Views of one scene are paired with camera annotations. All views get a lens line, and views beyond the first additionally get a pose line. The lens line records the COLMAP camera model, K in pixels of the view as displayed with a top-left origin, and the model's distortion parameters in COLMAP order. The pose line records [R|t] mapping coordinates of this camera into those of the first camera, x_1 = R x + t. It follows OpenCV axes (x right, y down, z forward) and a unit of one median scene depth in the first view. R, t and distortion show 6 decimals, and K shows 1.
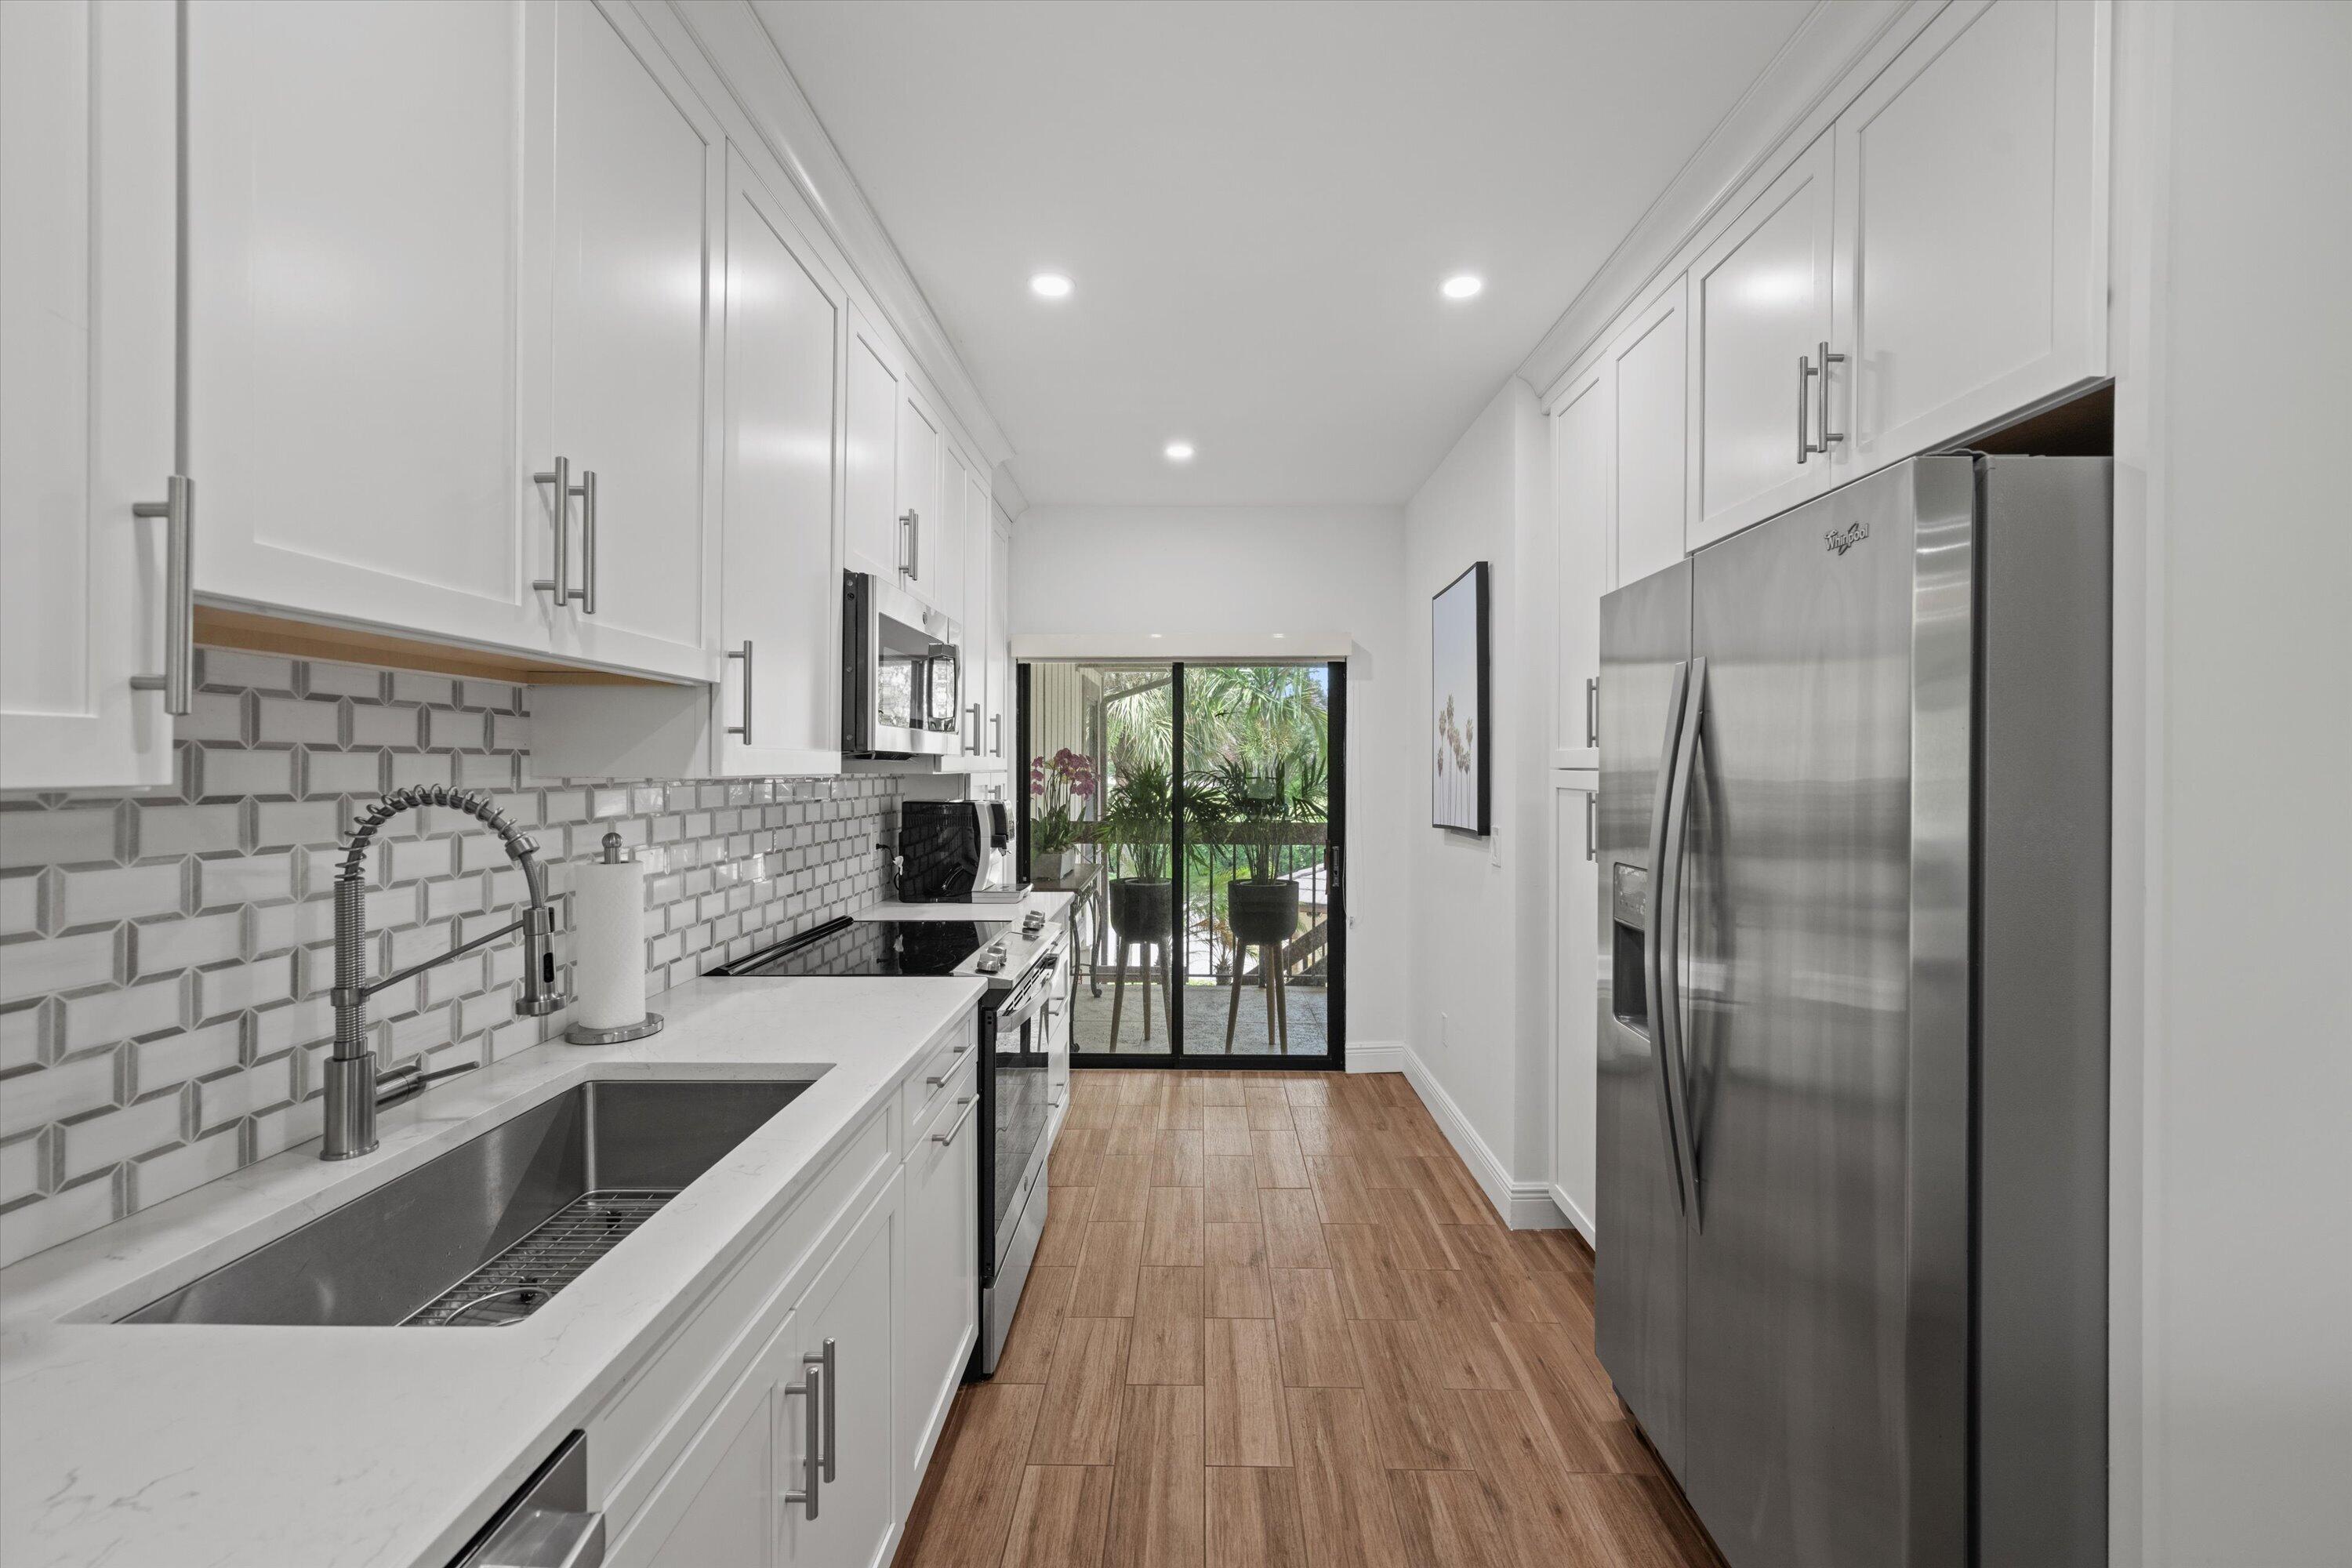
lens RADIAL K [[945.6, 0, 1178.7], [0, 945.6, 773.1], [0, 0, 1]] dist [-0.000395, -0.000107]
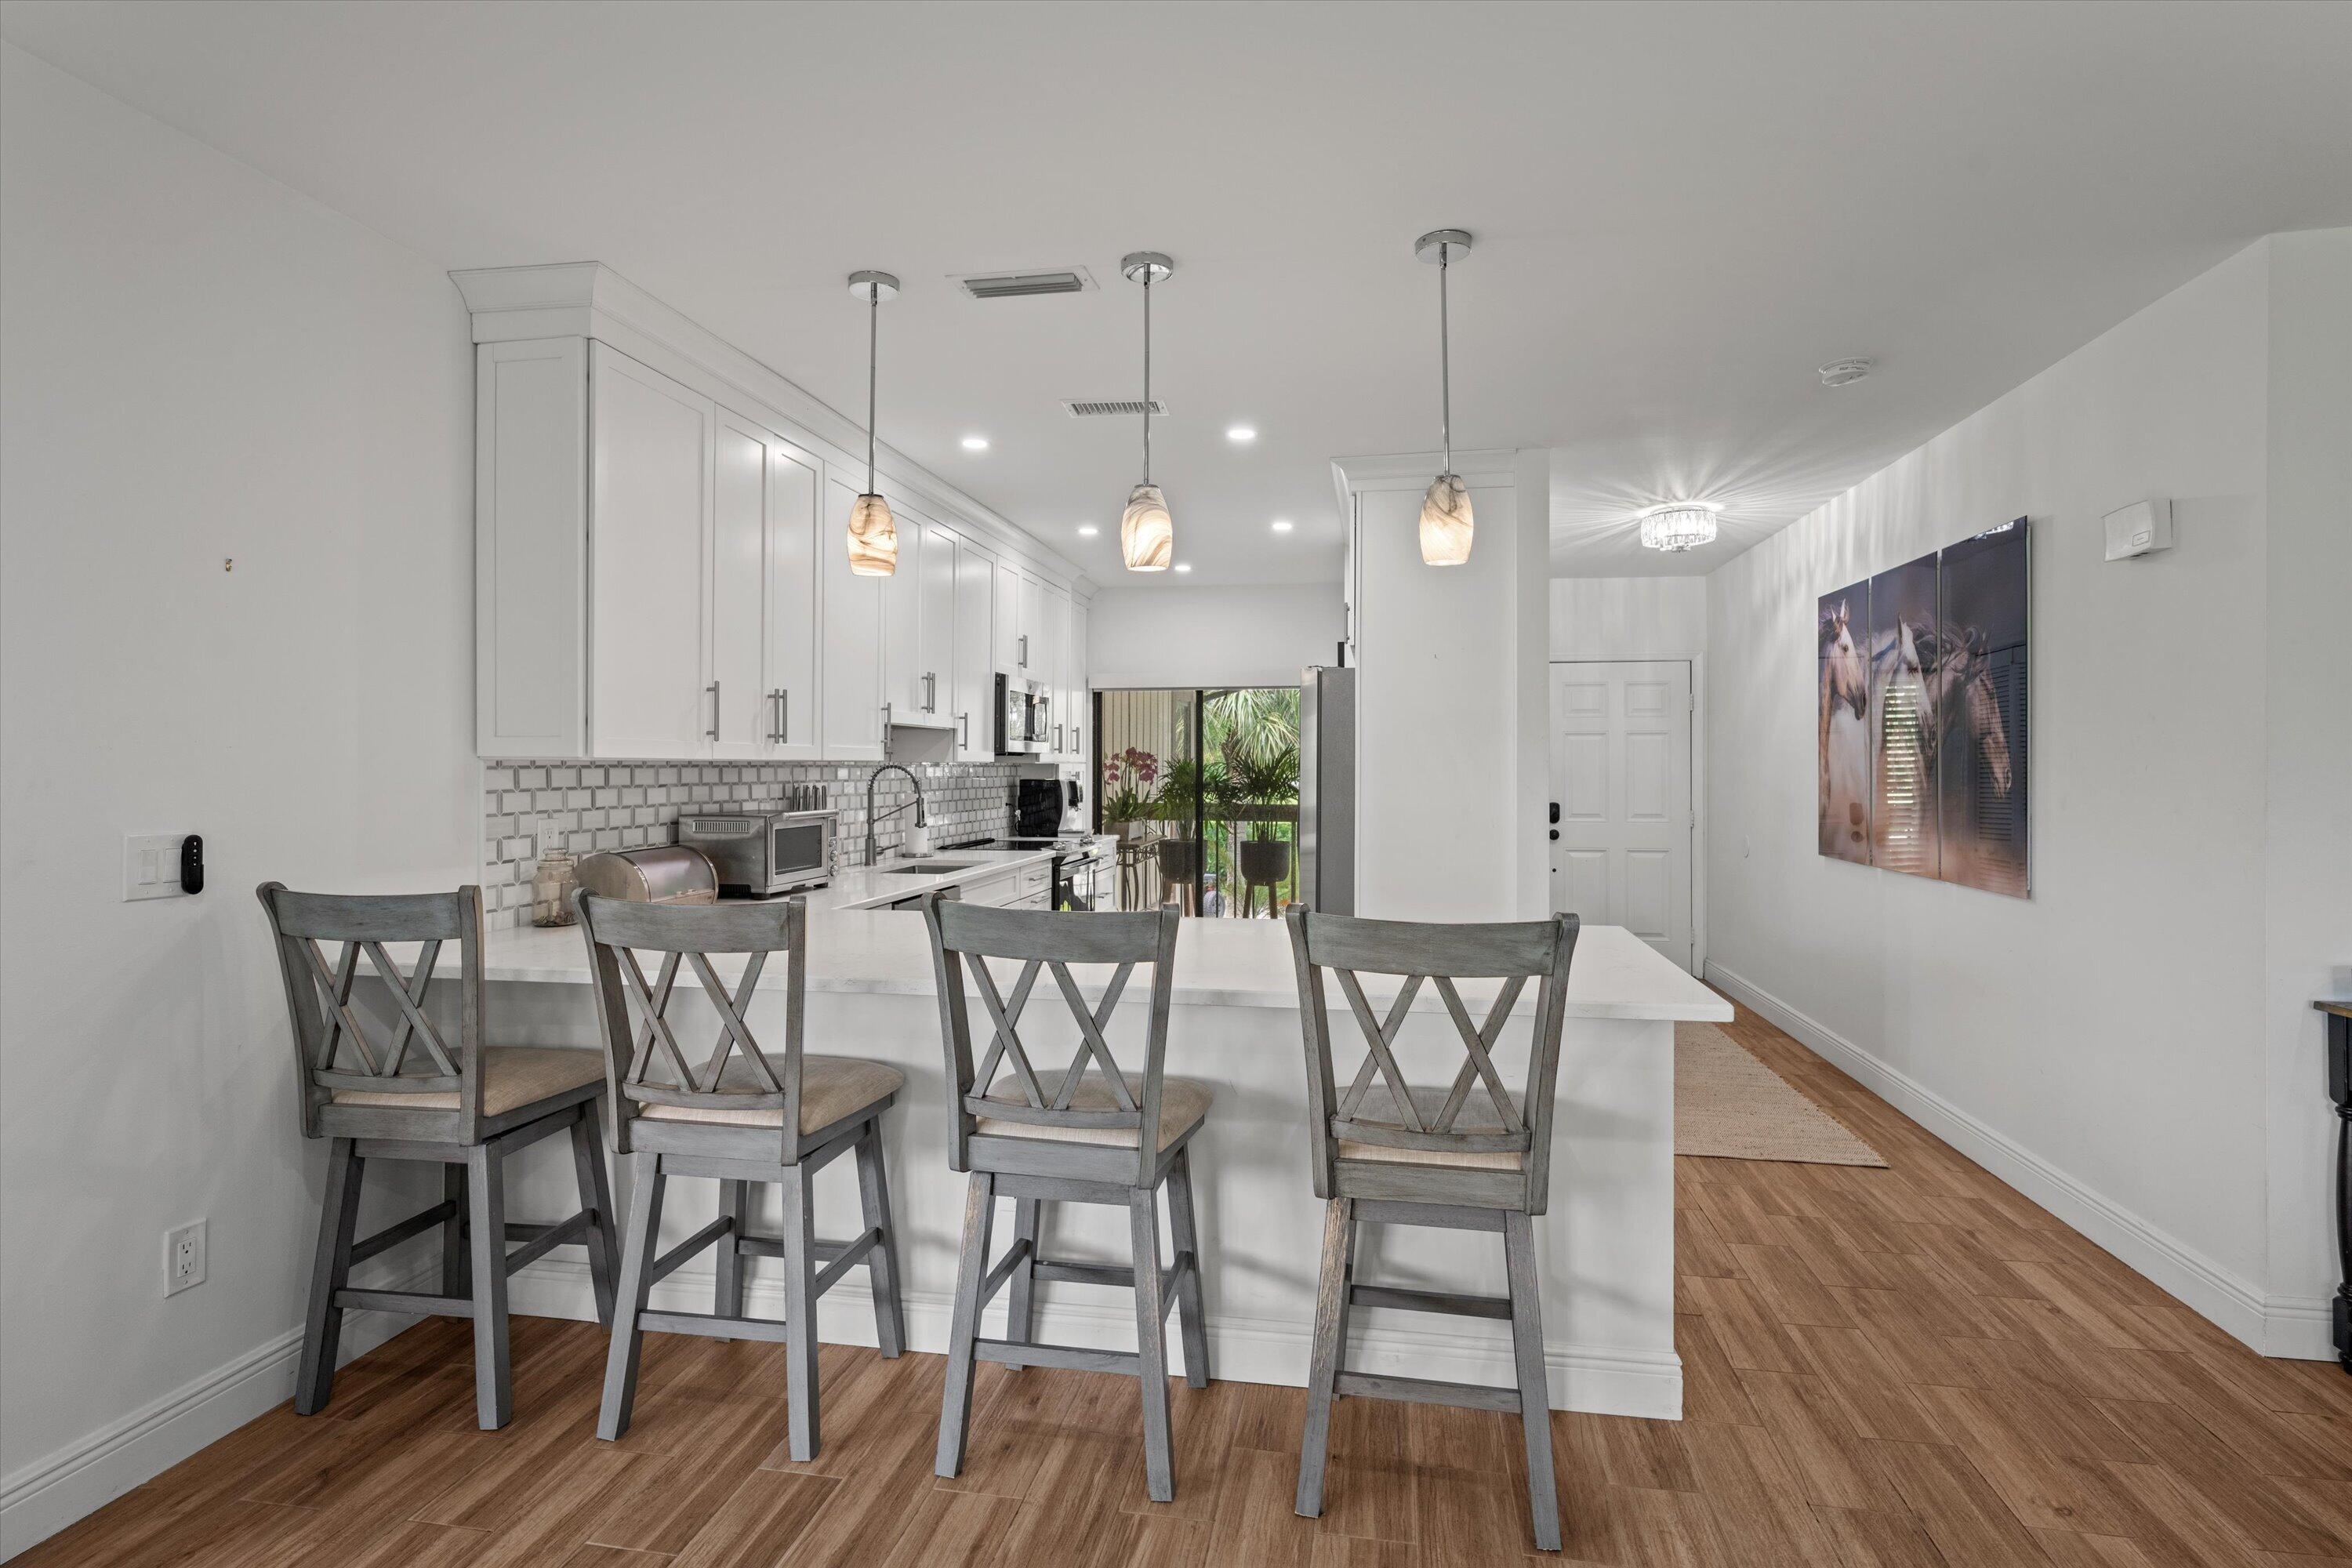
lens RADIAL K [[1216.8, 0, 1170.3], [0, 1216.8, 819.0], [0, 0, 1]] dist [0.000962, 0.000118]
pose [[0.987598, 0.009446, -0.156717, 0.485024], [-0.003605, 0.999290, 0.037514, 0.025079], [0.156960, -0.036483, 0.986931, -1.702175]]
